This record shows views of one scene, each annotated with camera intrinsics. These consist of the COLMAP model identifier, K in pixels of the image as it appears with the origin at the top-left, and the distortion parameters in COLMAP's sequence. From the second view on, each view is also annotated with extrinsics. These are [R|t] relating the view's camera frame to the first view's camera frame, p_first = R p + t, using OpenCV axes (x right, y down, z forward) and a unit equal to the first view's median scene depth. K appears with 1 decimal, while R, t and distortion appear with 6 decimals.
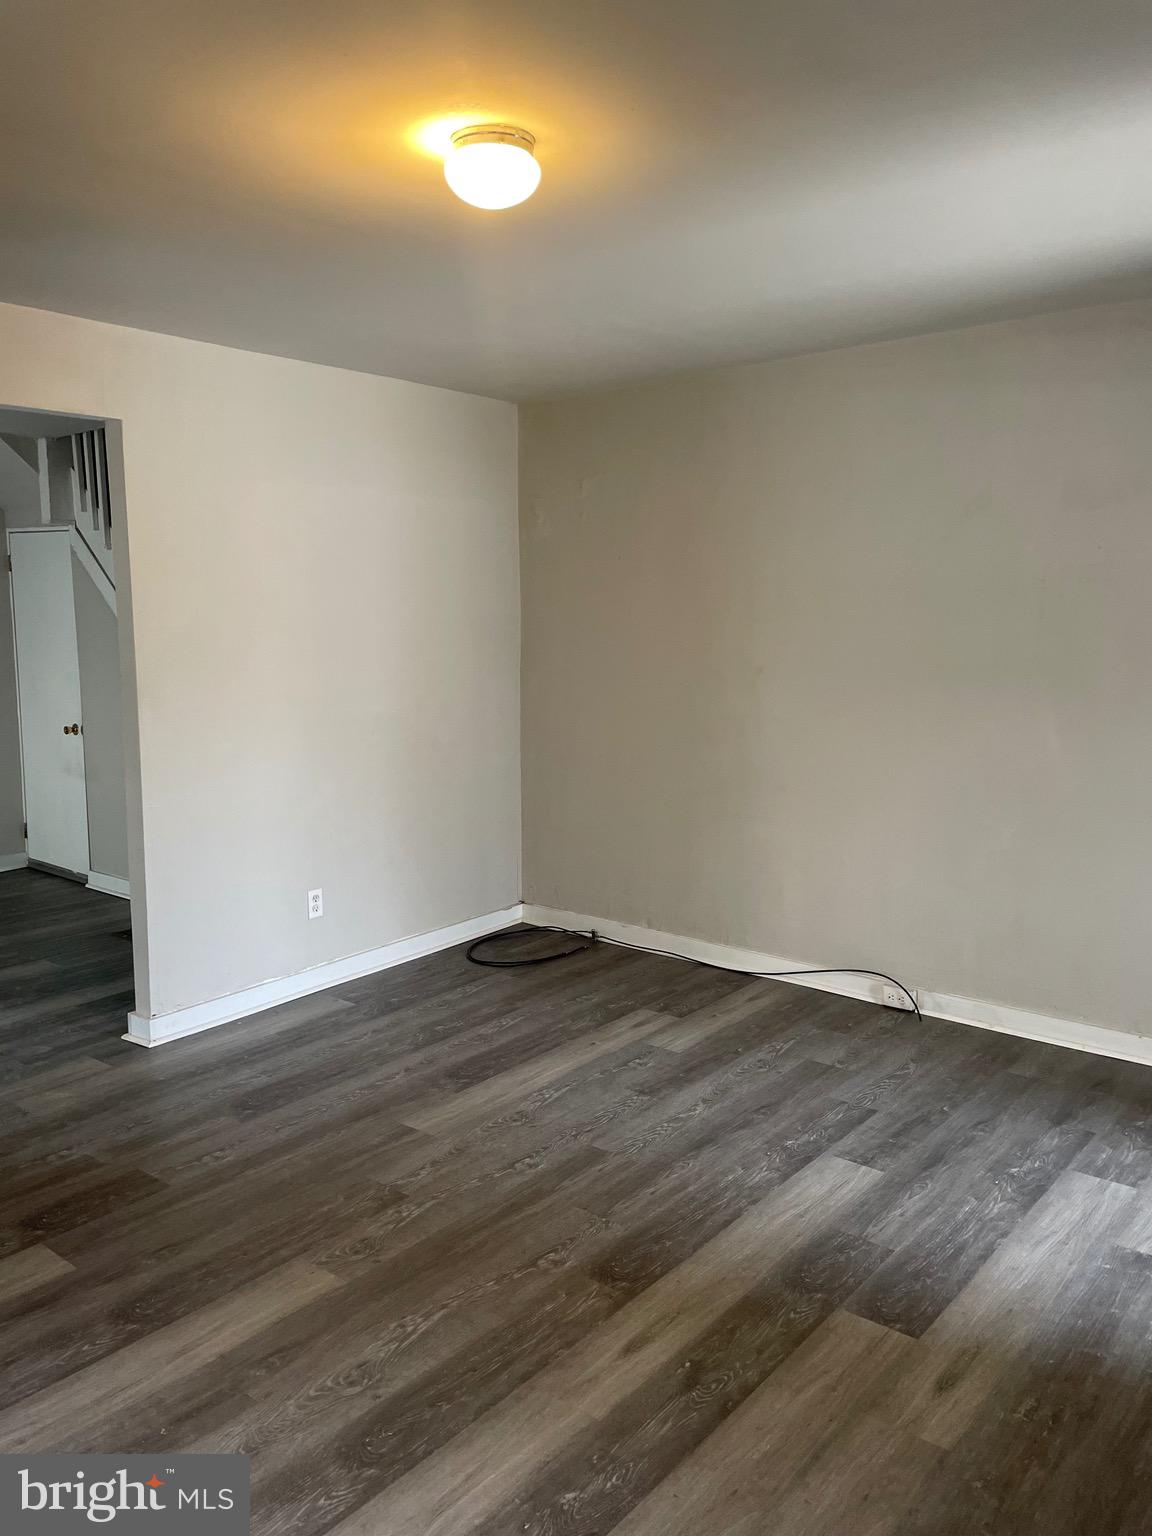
lens RADIAL K [[1178.0, 0, 583.9], [0, 1178.0, 769.5], [0, 0, 1]] dist [0.087890, -0.132498]
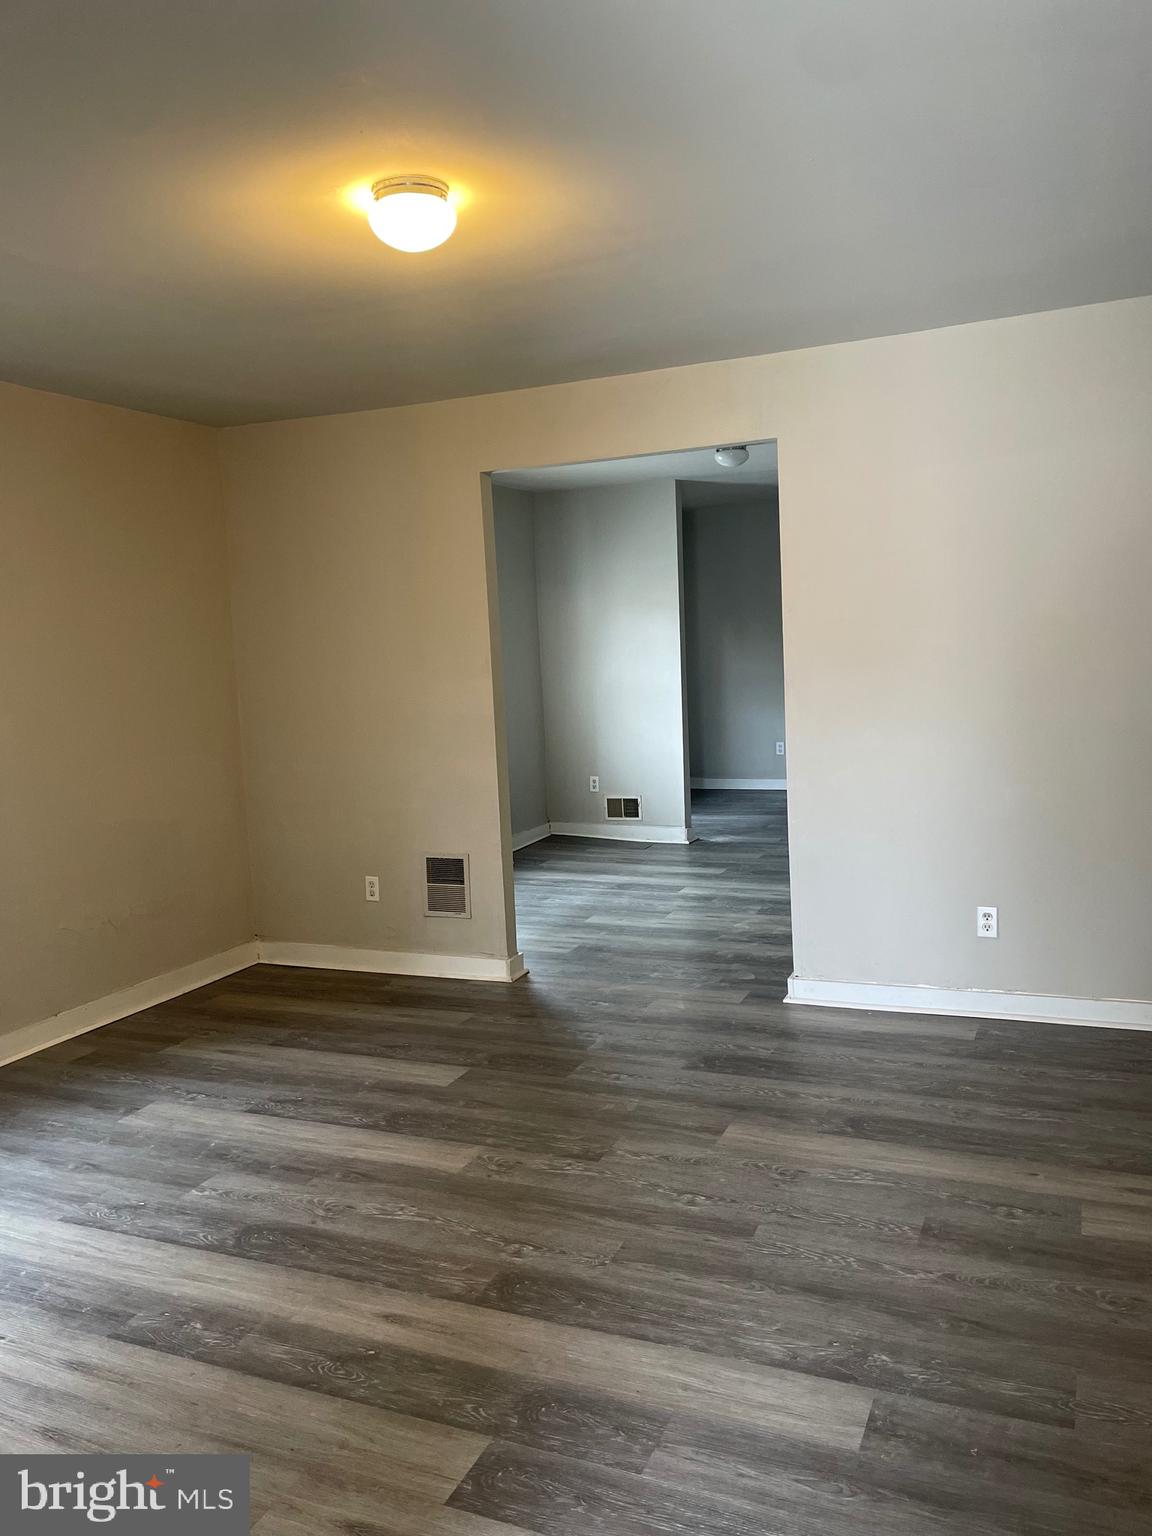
lens RADIAL K [[1178.0, 0, 583.9], [0, 1178.0, 769.5], [0, 0, 1]] dist [0.087890, -0.132498]
pose [[0.262904, 0.104383, -0.959159, 0.786079], [-0.086564, 0.992673, 0.084303, -0.075065], [0.960931, 0.060865, 0.270013, 0.638566]]
